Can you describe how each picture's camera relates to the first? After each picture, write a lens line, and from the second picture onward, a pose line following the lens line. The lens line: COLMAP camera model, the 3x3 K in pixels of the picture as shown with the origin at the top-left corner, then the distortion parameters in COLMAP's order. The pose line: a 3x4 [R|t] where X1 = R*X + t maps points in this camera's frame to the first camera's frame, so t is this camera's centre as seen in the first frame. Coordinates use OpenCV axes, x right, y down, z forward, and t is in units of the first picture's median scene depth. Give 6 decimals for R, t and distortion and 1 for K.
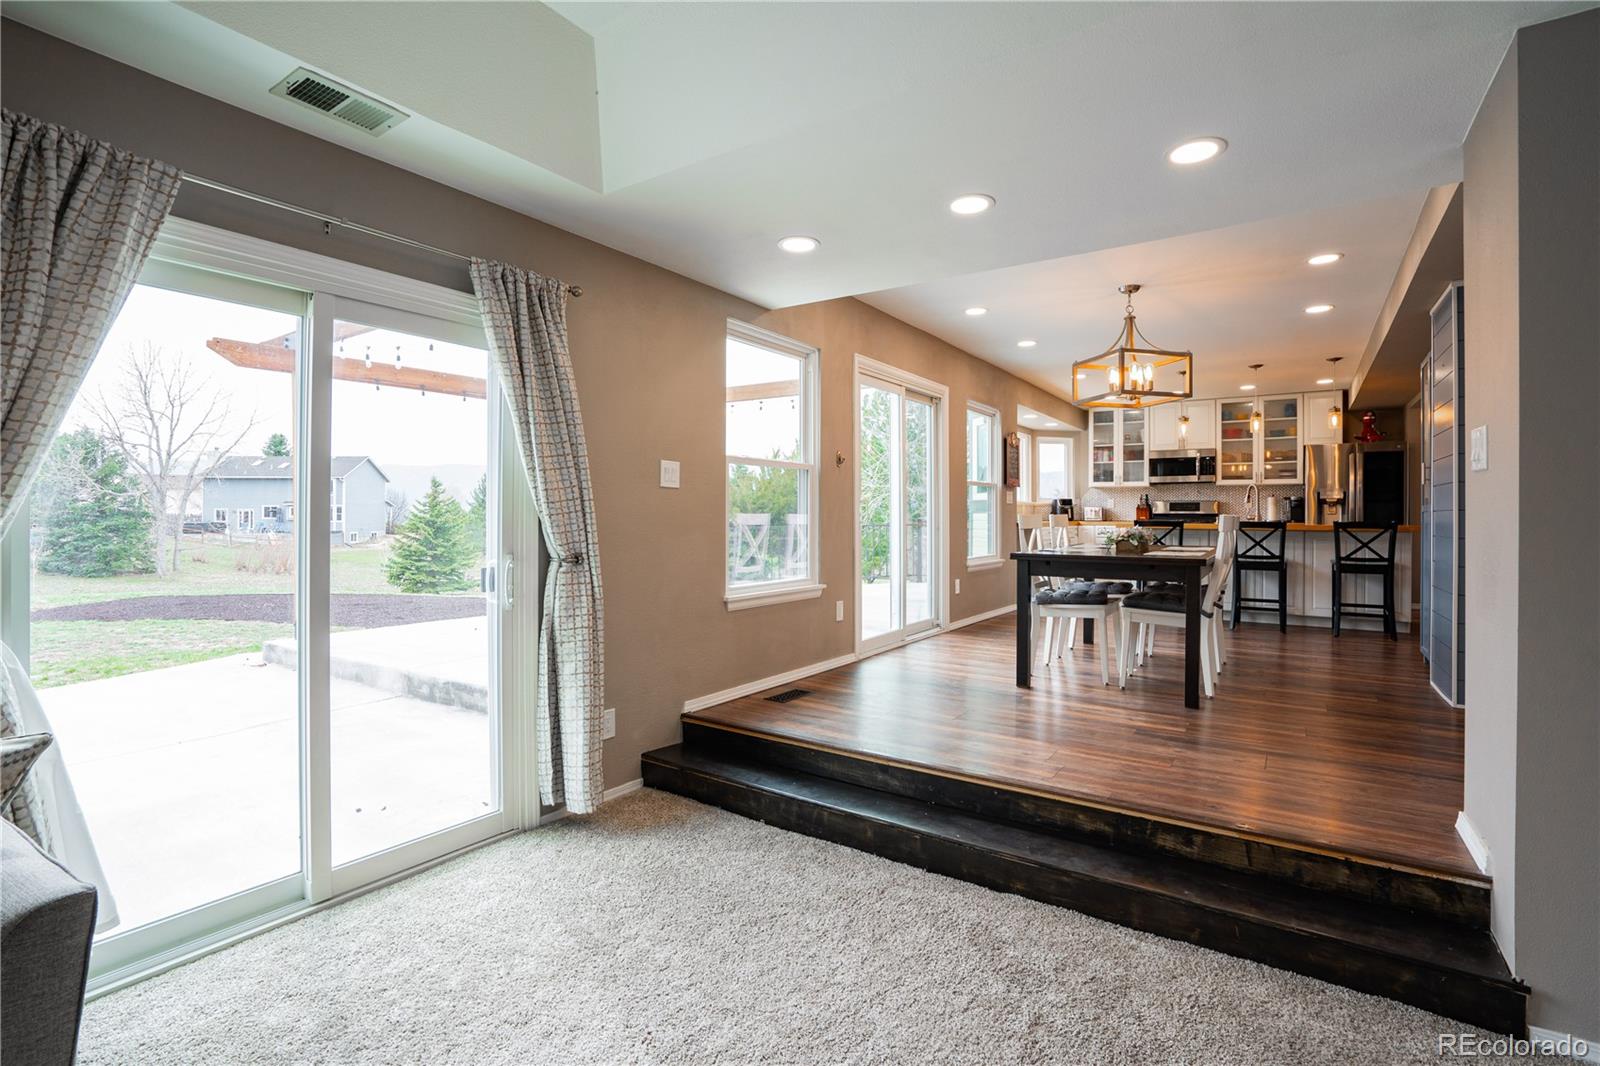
lens RADIAL K [[769.1, 0, 796.1], [0, 769.1, 524.2], [0, 0, 1]] dist [-0.004100, -0.000317]
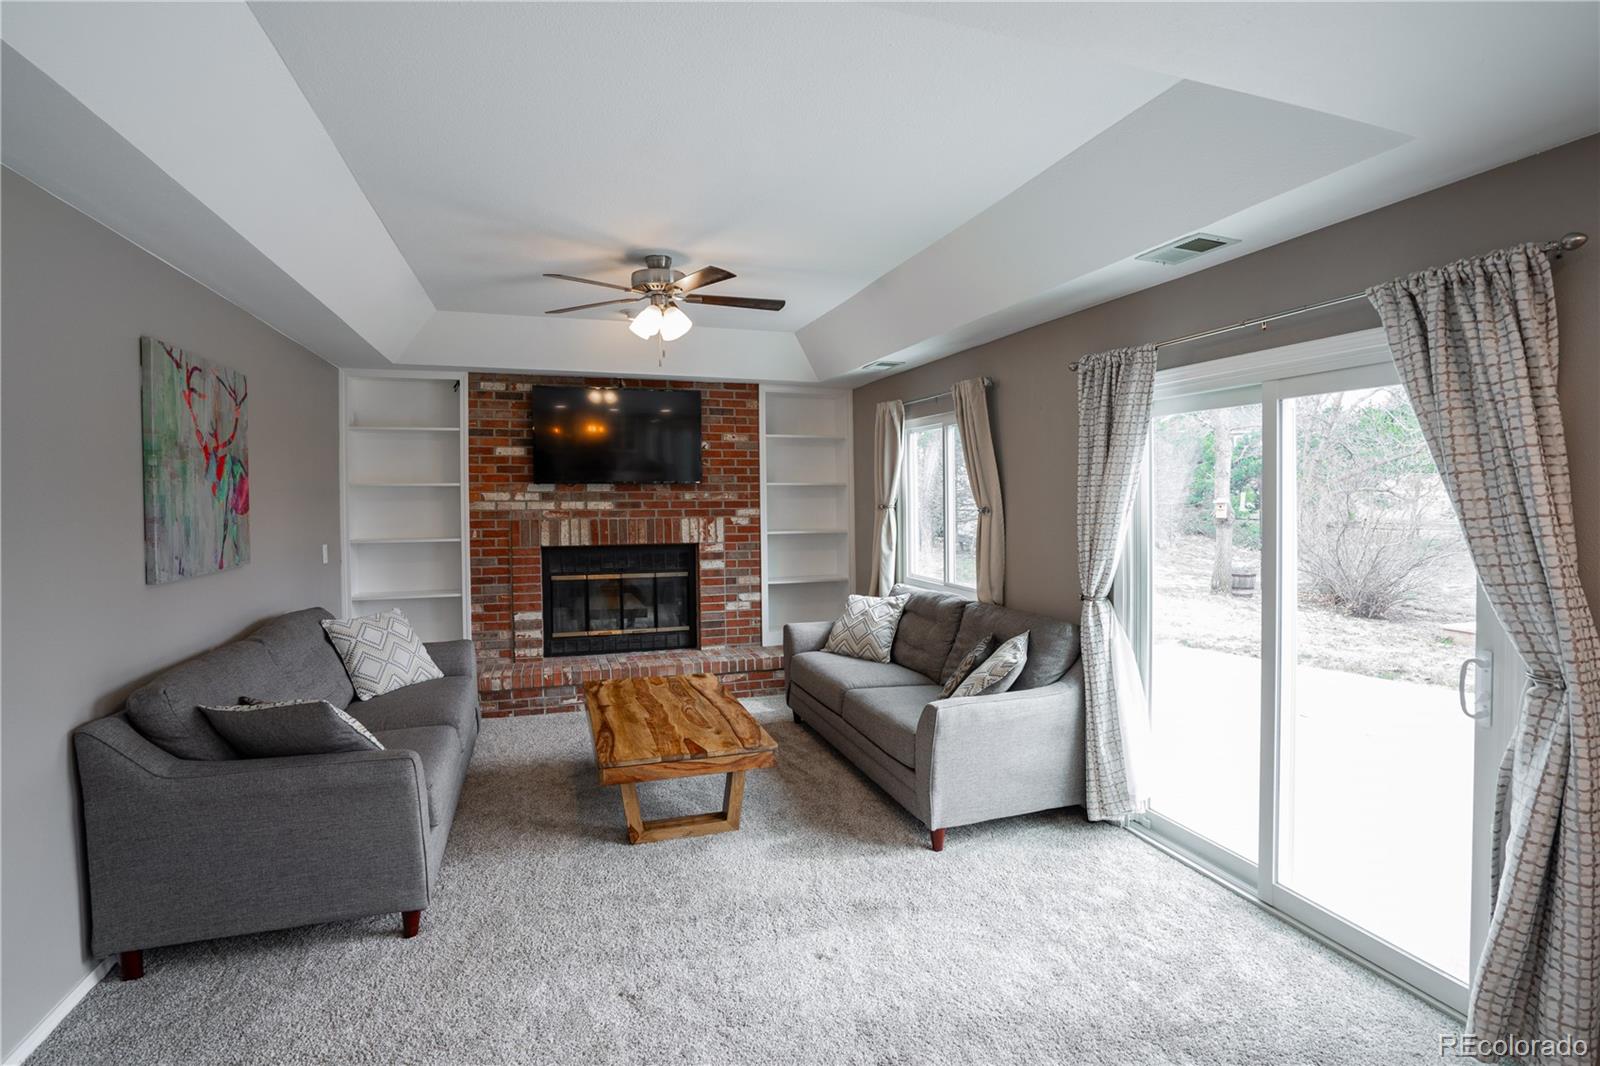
lens RADIAL K [[769.1, 0, 796.1], [0, 769.1, 524.2], [0, 0, 1]] dist [-0.004100, -0.000317]
pose [[-0.598474, 0.027784, -0.800660, 0.781773], [-0.016077, 0.998781, 0.046676, -0.135279], [0.800981, 0.040807, -0.597297, 1.180457]]
